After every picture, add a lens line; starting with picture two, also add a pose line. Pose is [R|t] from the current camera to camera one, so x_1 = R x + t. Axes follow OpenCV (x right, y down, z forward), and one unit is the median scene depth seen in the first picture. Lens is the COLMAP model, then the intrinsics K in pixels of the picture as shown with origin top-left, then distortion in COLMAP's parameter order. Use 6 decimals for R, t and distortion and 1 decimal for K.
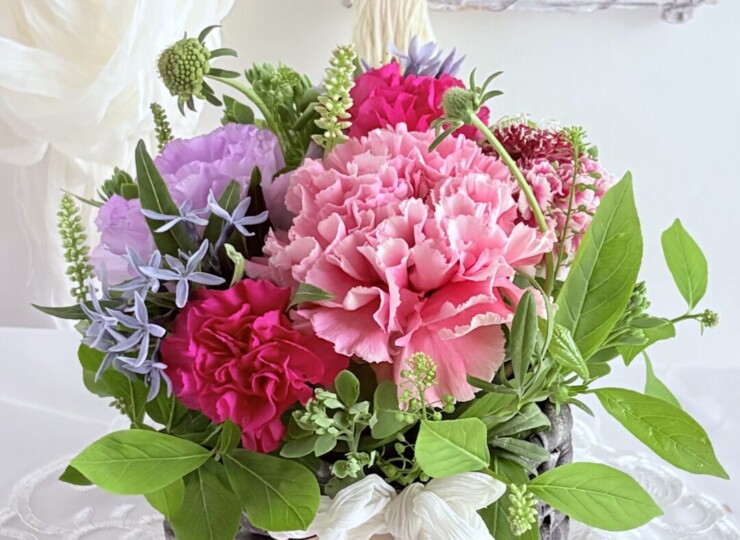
lens RADIAL K [[1903.7, 0, 370.0], [0, 1903.7, 270.0], [0, 0, 1]] dist [0.294822, -0.813692]
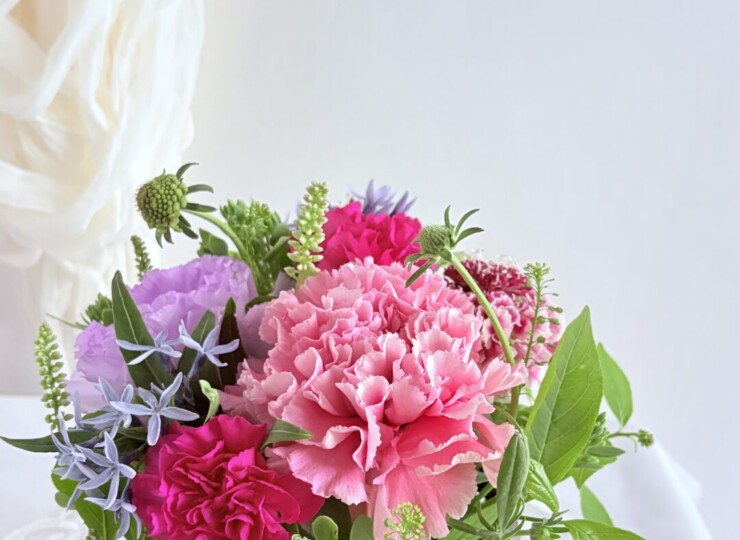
lens RADIAL K [[1033.6, 0, 370.0], [0, 1033.6, 270.0], [0, 0, 1]] dist [0.158119, -0.652071]
pose [[0.995865, 0.009982, 0.090296, -0.036485], [-0.004995, 0.998458, -0.055288, -0.039591], [-0.090709, 0.054608, 0.994379, 0.445749]]
